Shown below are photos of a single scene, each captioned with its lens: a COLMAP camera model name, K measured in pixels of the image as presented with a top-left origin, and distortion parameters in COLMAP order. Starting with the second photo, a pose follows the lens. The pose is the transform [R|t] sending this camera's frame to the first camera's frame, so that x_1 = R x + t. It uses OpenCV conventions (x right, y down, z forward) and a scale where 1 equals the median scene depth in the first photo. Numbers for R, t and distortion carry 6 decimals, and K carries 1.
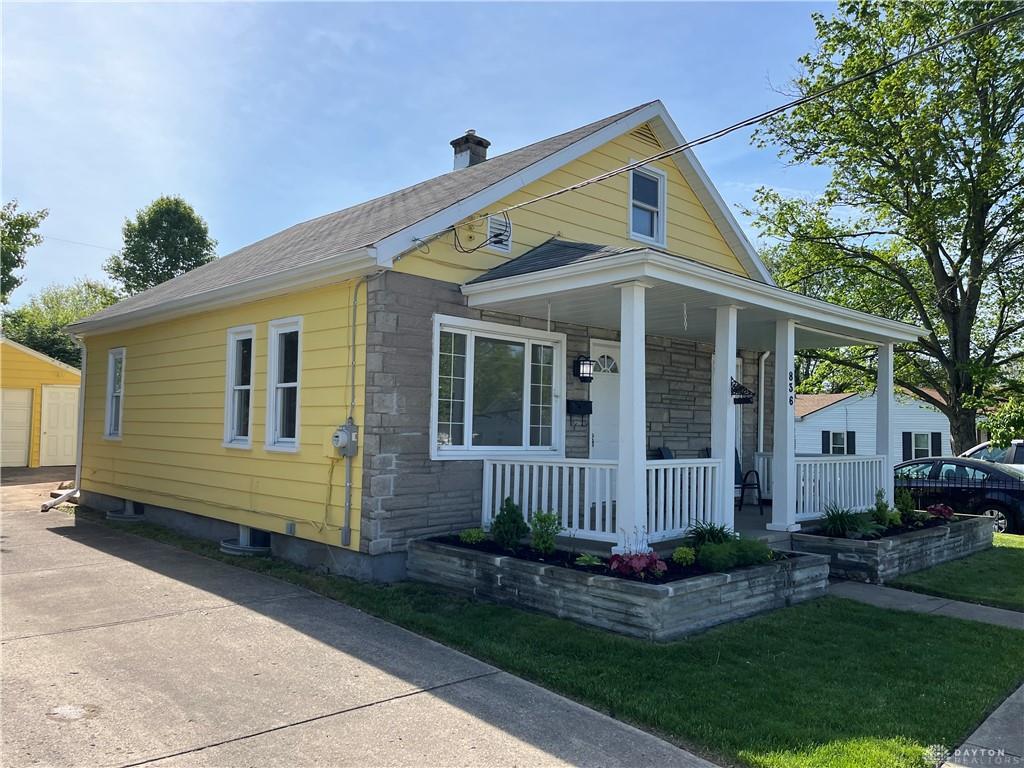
lens RADIAL K [[784.7, 0, 506.2], [0, 784.7, 389.8], [0, 0, 1]] dist [0.057517, -0.079223]
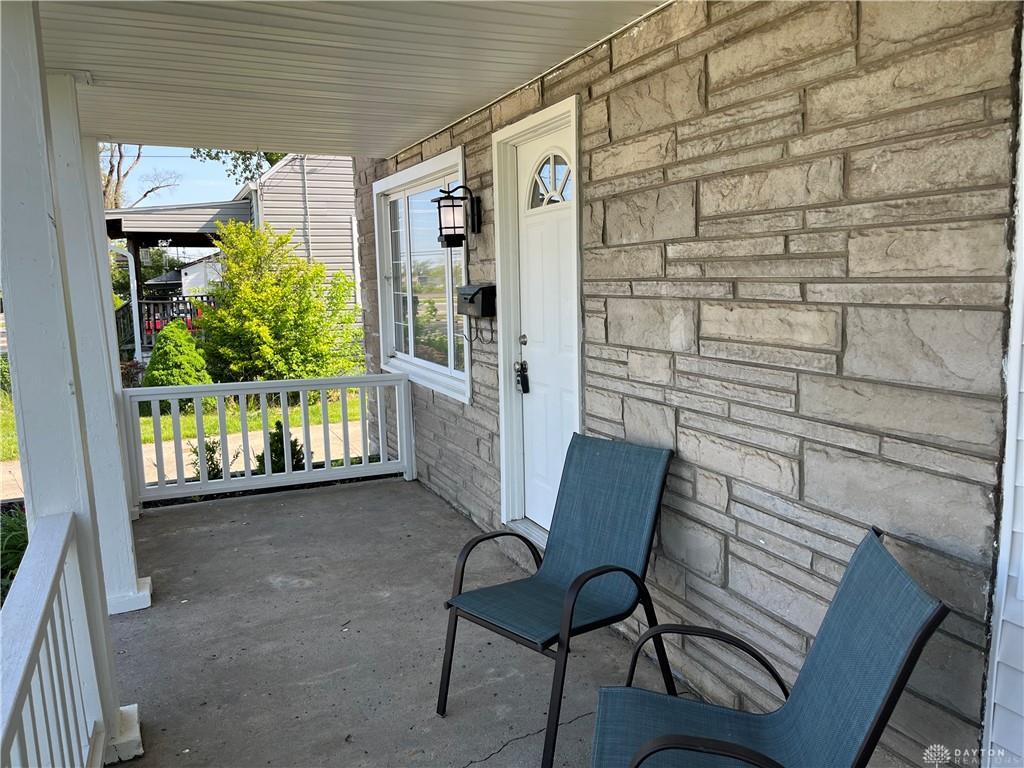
lens RADIAL K [[784.7, 0, 506.2], [0, 784.7, 389.8], [0, 0, 1]] dist [0.057517, -0.079223]
pose [[-0.344257, 0.125337, -0.930472, 0.462790], [0.061566, 0.991930, 0.110837, 0.021032], [0.936855, -0.019129, -0.349195, 1.042844]]
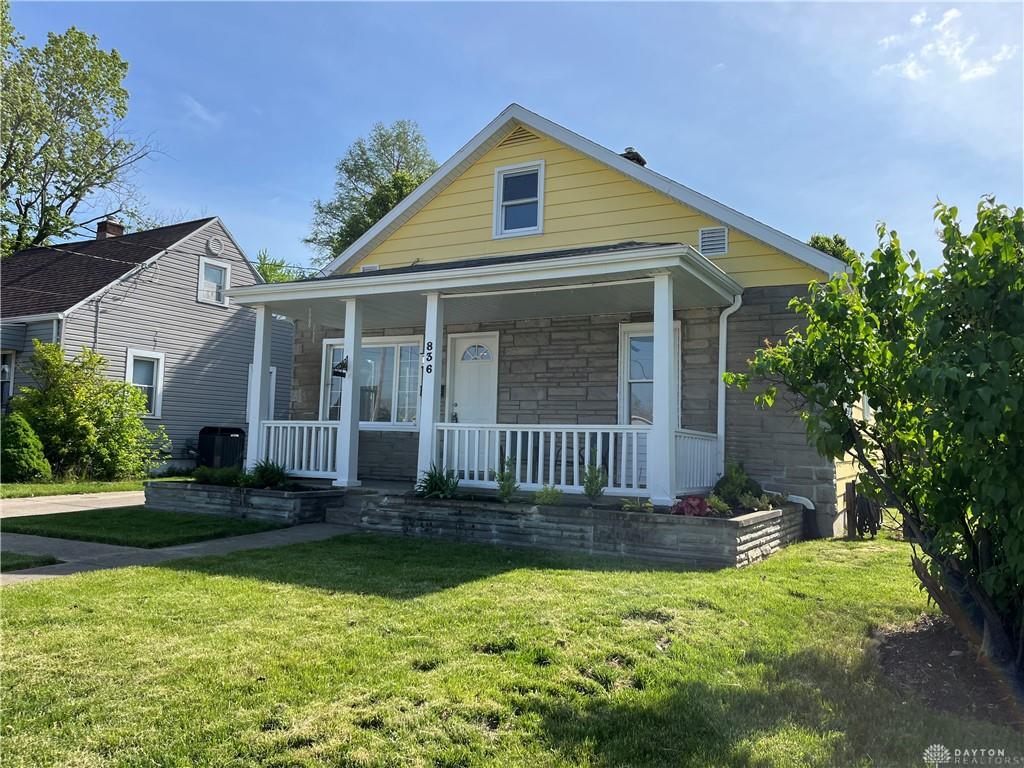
lens RADIAL K [[787.3, 0, 519.3], [0, 787.3, 387.9], [0, 0, 1]] dist [0.052427, -0.002246]
pose [[0.295070, -0.080480, -0.952080, 1.178399], [0.022916, 0.996756, -0.077154, 0.103926], [0.955201, 0.000948, 0.295957, 0.674271]]
